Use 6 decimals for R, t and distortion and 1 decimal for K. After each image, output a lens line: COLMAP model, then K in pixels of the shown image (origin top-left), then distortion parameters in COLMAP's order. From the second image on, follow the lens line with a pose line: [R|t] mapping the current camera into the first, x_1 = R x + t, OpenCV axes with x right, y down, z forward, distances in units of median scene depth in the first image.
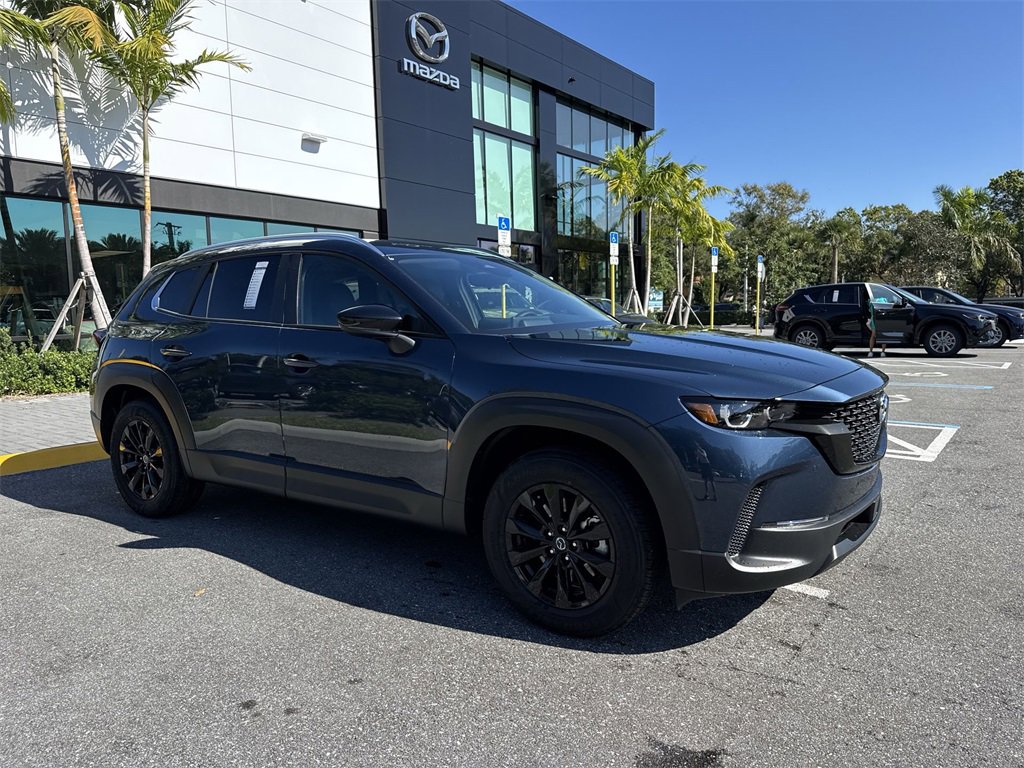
lens RADIAL K [[714.2, 0, 514.7], [0, 714.2, 389.6], [0, 0, 1]] dist [0.041252, -0.056599]
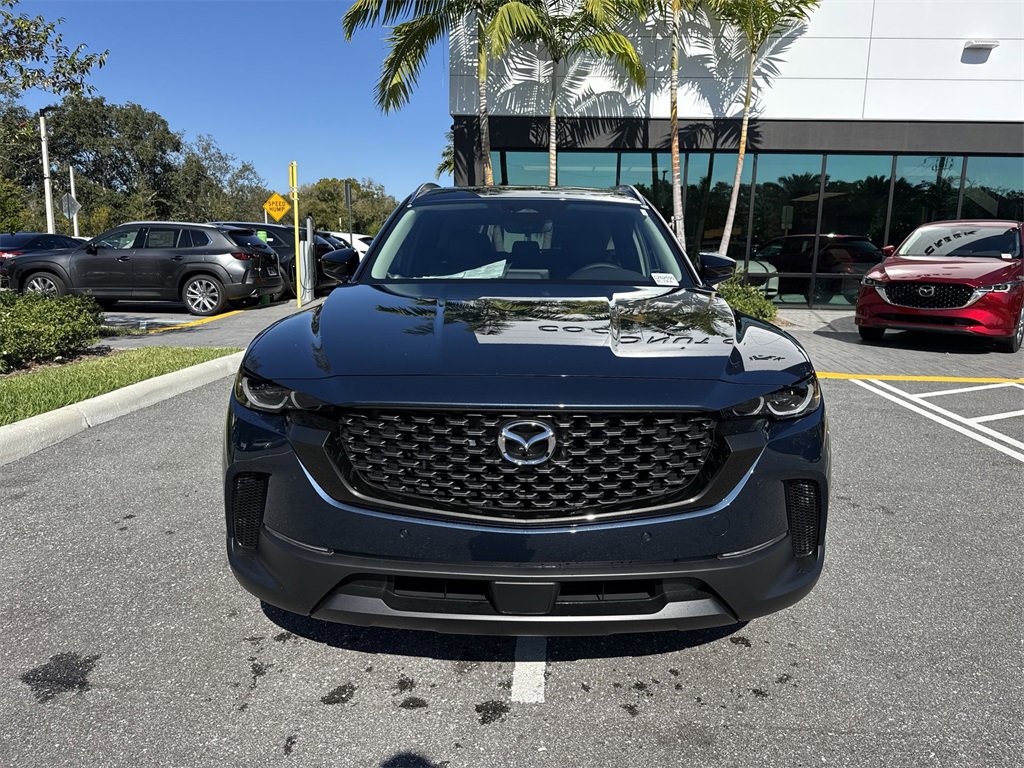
lens RADIAL K [[714.2, 0, 521.6], [0, 714.2, 393.1], [0, 0, 1]] dist [0.041252, -0.056599]
pose [[0.553220, 0.188946, -0.811324, 0.185862], [-0.119205, 0.981870, 0.147381, -0.019722], [0.824462, 0.015180, 0.565714, 0.122524]]
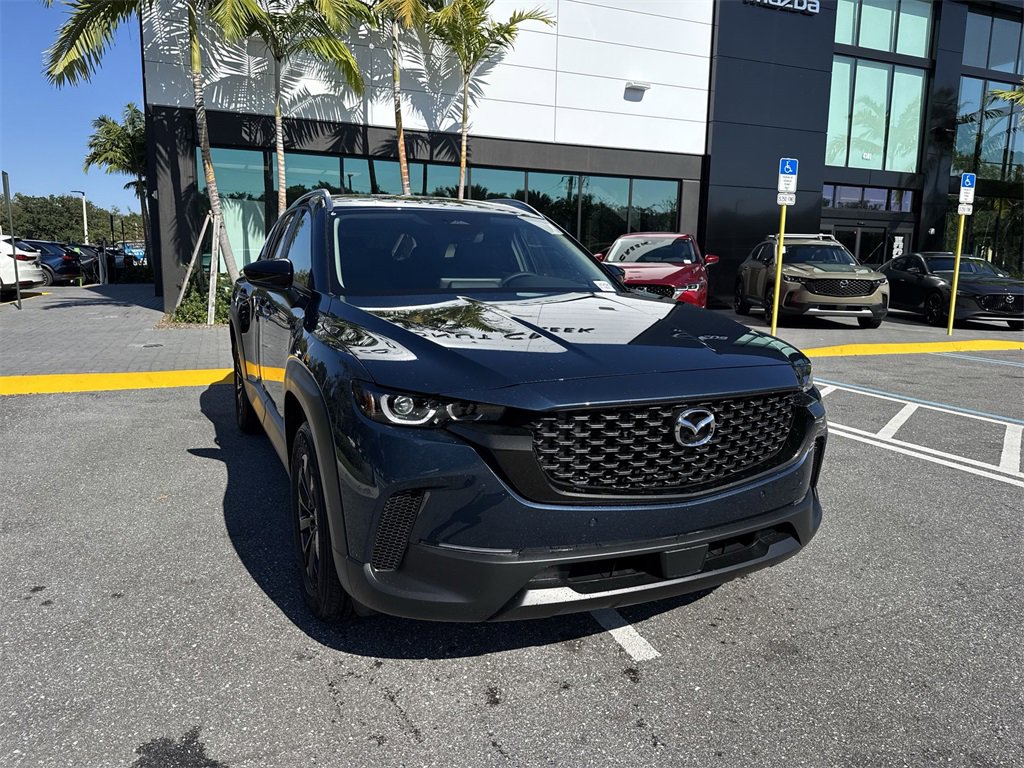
lens RADIAL K [[714.2, 0, 520.0], [0, 714.2, 386.2], [0, 0, 1]] dist [0.041252, -0.056599]
pose [[0.860429, 0.119201, -0.495433, 0.133155], [-0.087701, 0.992388, 0.086456, -0.011769], [0.501967, -0.030939, 0.864333, 0.055184]]
